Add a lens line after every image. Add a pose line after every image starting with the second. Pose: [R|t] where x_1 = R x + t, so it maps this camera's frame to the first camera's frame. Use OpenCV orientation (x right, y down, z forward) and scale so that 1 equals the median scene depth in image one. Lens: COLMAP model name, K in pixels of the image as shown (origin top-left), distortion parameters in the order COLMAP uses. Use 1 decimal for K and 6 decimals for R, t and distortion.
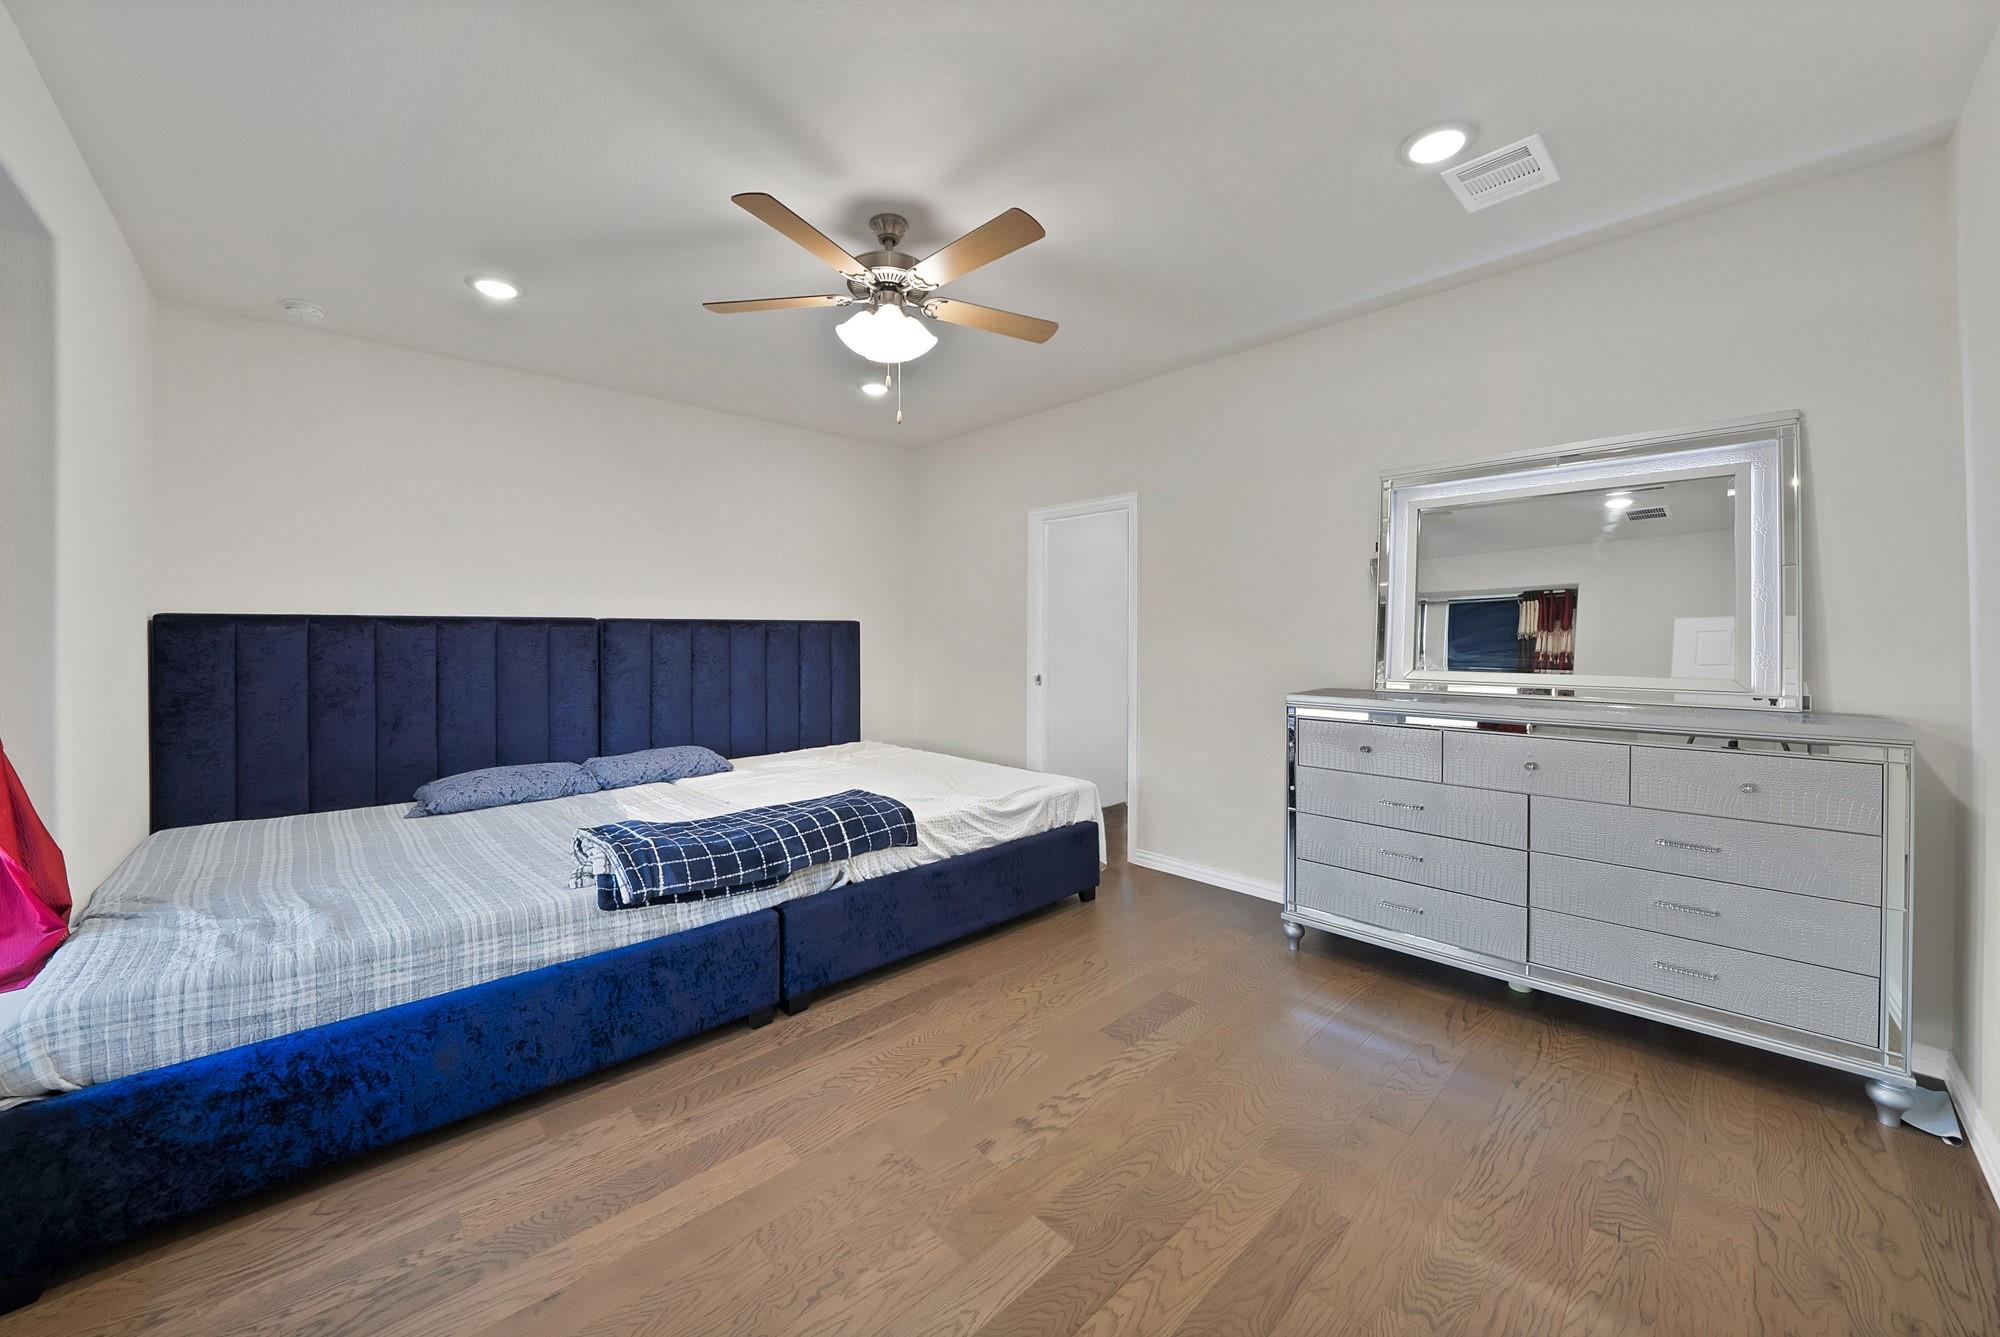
lens RADIAL K [[736.8, 0, 1001.1], [0, 736.8, 634.2], [0, 0, 1]] dist [-0.019268, 0.000345]
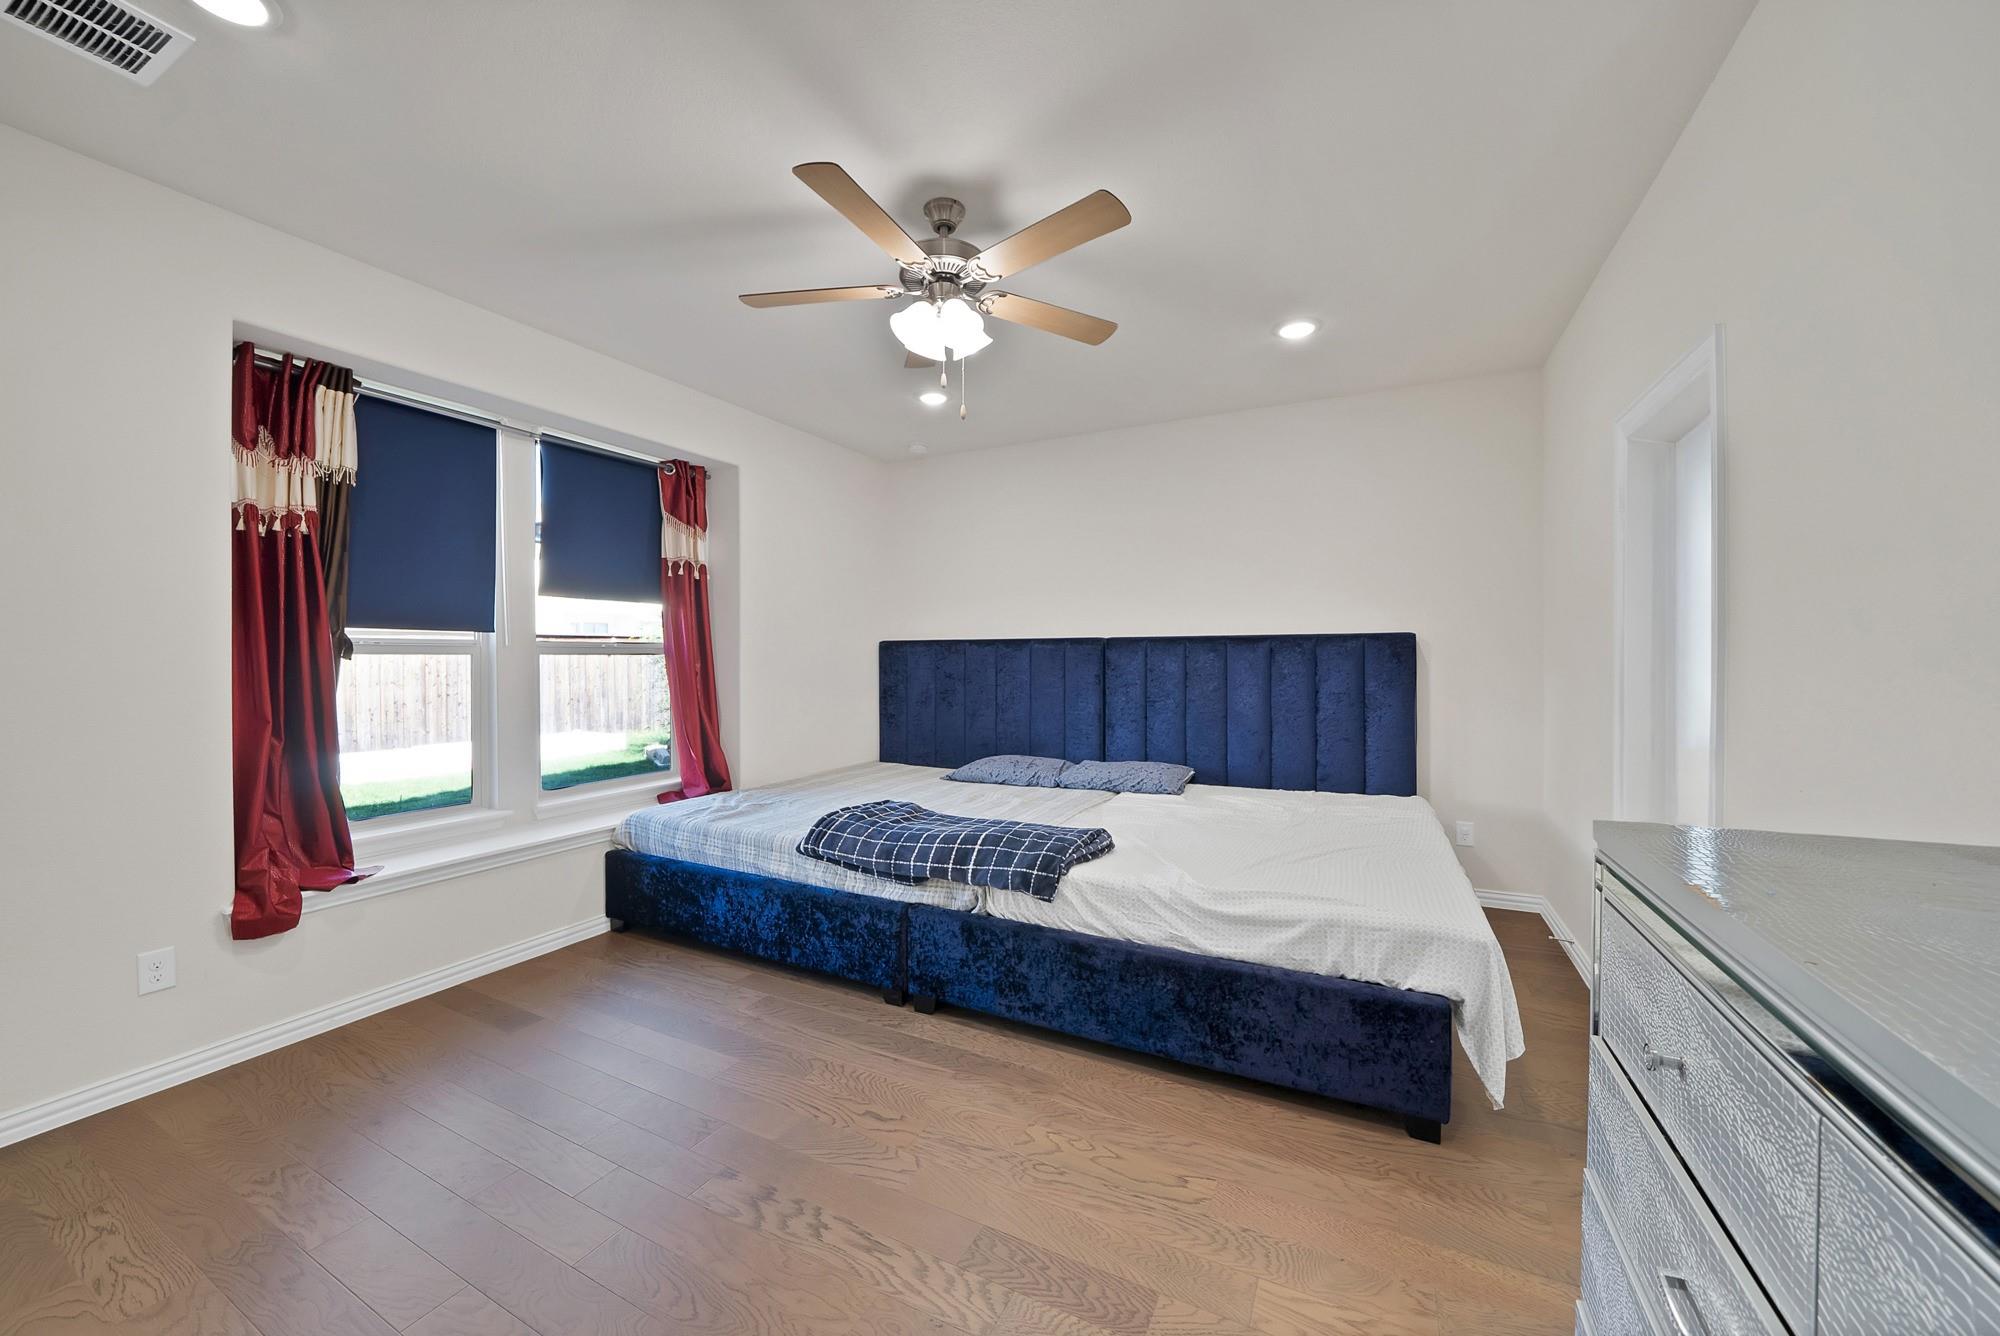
lens RADIAL K [[734.2, 0, 974.9], [0, 734.2, 656.6], [0, 0, 1]] dist [-0.021618, 0.000223]
pose [[0.327414, 0.004328, -0.944871, 0.700539], [0.002064, 0.999984, 0.005296, 0.001431], [0.944879, -0.003684, 0.327400, 0.697246]]
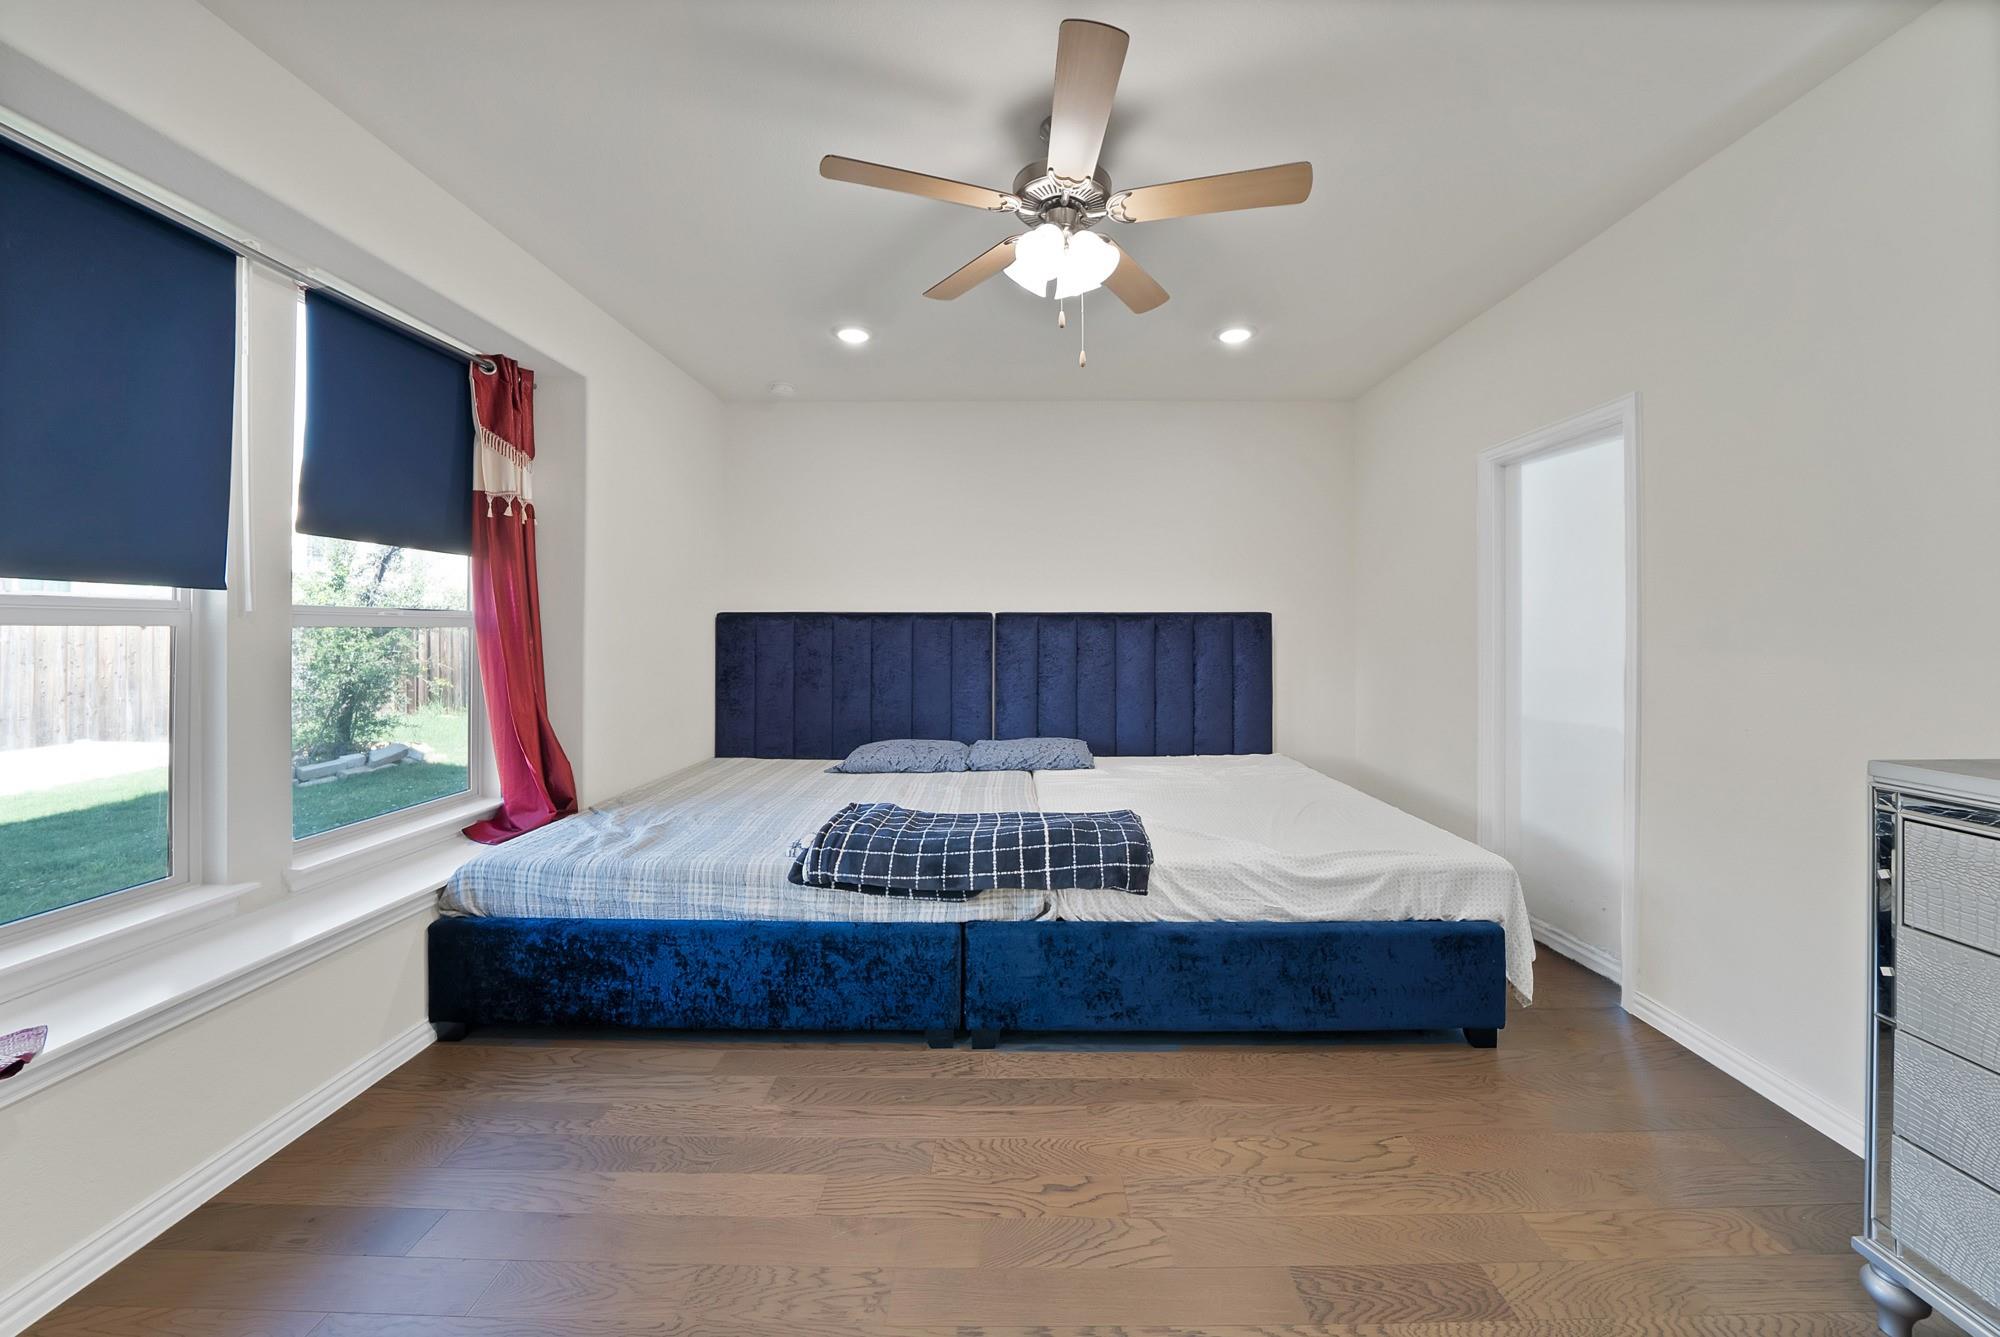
lens RADIAL K [[735.0, 0, 1009.6], [0, 735.0, 620.1], [0, 0, 1]] dist [-0.021241, 0.000012]
pose [[0.723083, -0.004255, -0.690748, 0.350060], [-0.003583, 0.999944, -0.009911, 0.000695], [0.690752, 0.009641, 0.723028, 0.354002]]
